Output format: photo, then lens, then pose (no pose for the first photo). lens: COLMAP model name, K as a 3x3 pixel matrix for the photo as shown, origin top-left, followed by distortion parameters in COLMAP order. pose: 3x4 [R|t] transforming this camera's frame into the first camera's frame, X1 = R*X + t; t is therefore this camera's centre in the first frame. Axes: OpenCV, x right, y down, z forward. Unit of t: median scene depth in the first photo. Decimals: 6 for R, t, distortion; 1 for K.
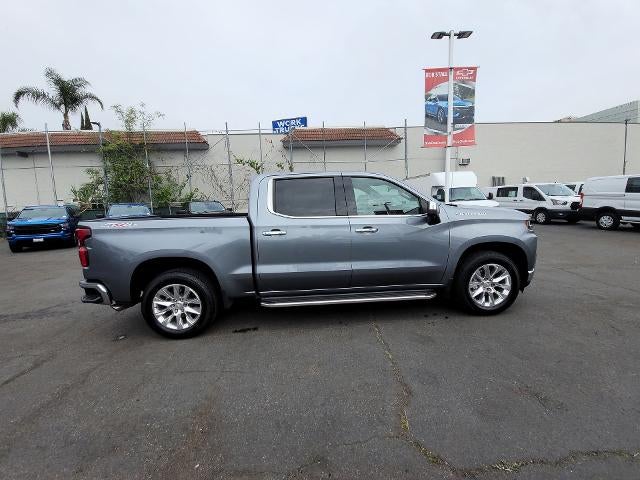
lens RADIAL K [[258.1, 0, 319.3], [0, 258.1, 243.2], [0, 0, 1]] dist [0.003817, -0.006925]
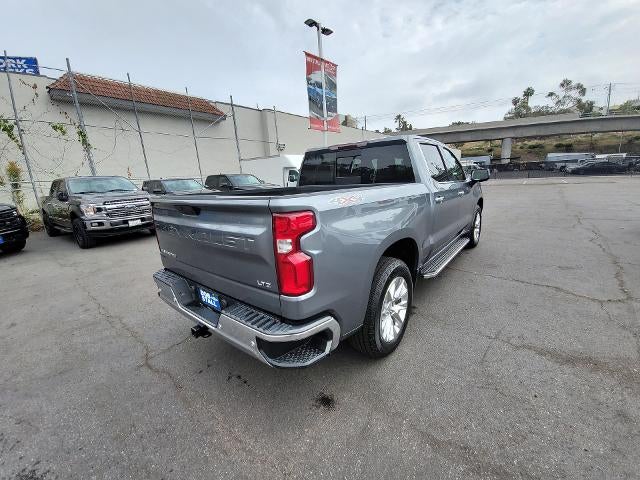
lens RADIAL K [[258.1, 0, 319.3], [0, 258.1, 243.2], [0, 0, 1]] dist [0.003817, -0.006925]
pose [[0.693726, -0.173349, 0.699067, -0.406815], [0.133906, 0.984724, 0.111301, -0.014460], [-0.707682, 0.016397, 0.706341, 0.218525]]
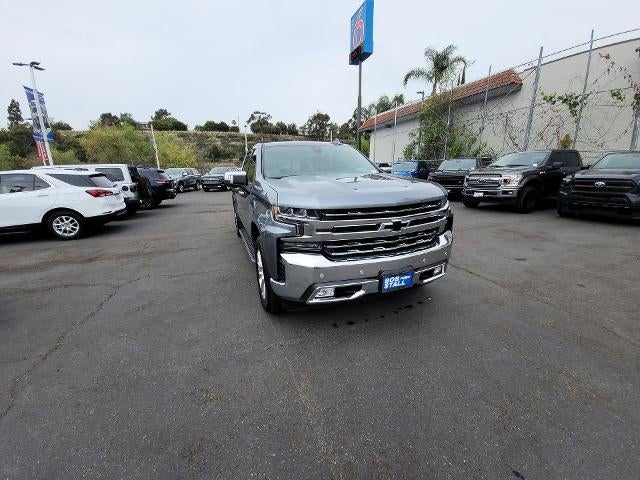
lens RADIAL K [[258.1, 0, 319.3], [0, 258.1, 243.2], [0, 0, 1]] dist [0.003817, -0.006925]
pose [[0.285989, 0.287212, -0.914177, 0.543699], [-0.128796, 0.956888, 0.260339, -0.065506], [0.949538, 0.043288, 0.310651, 0.340260]]
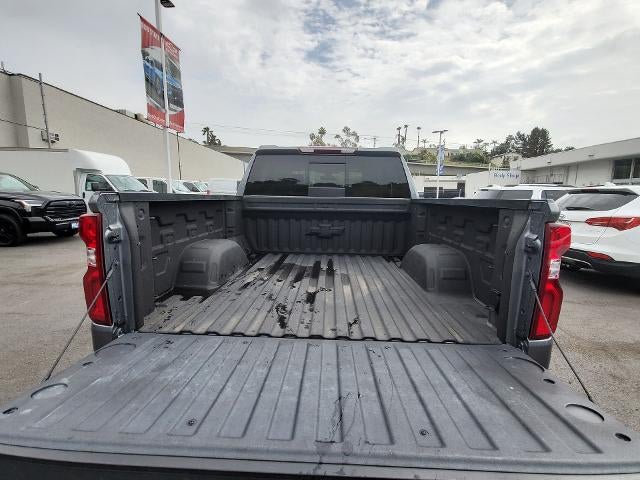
lens RADIAL K [[296.2, 0, 317.4], [0, 296.2, 243.4], [0, 0, 1]] dist [-0.003694, -0.000727]
pose [[0.125041, -0.119405, 0.984940, -0.445980], [0.126067, 0.986597, 0.103601, -0.034352], [-0.984110, 0.111214, 0.138418, 0.421826]]
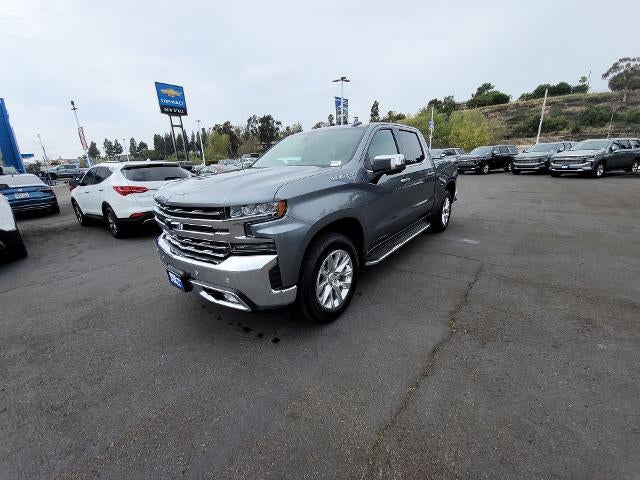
lens RADIAL K [[258.1, 0, 319.3], [0, 258.1, 243.2], [0, 0, 1]] dist [0.003817, -0.006925]
pose [[-0.689014, 0.283845, -0.666853, 0.406813], [-0.036465, 0.905373, 0.423048, -0.119986], [0.723831, 0.315803, -0.613464, 0.742506]]
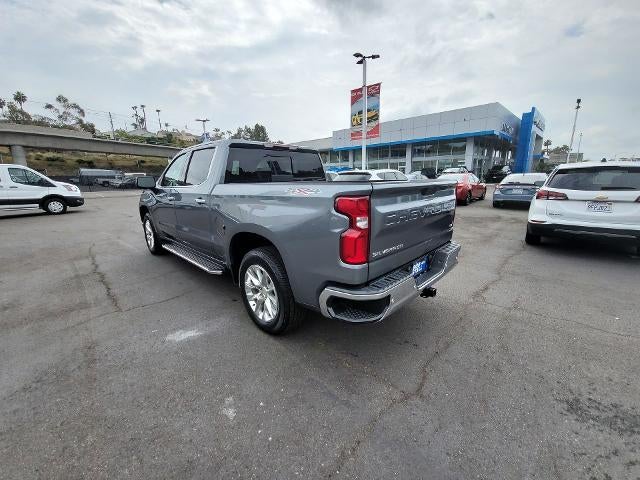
lens RADIAL K [[260.4, 0, 320.0], [0, 260.4, 240.0], [0, 0, 1]] dist [0.001025, -0.006018]
pose [[-0.653623, -0.130437, 0.745495, -0.458417], [0.148974, 0.943589, 0.295712, -0.075653], [-0.742013, 0.304344, -0.597320, 0.668693]]
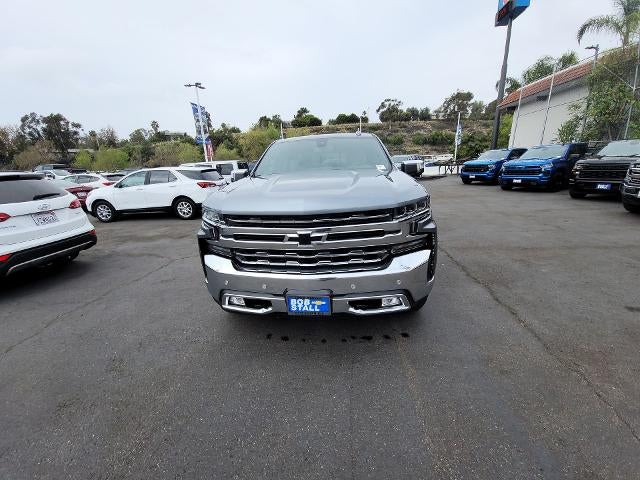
lens RADIAL K [[258.1, 0, 319.3], [0, 258.1, 243.2], [0, 0, 1]] dist [0.003817, -0.006925]
pose [[-0.173133, 0.326980, -0.929036, 0.522259], [-0.093394, 0.933580, 0.345984, -0.094474], [0.980460, 0.146668, -0.131096, 0.522419]]
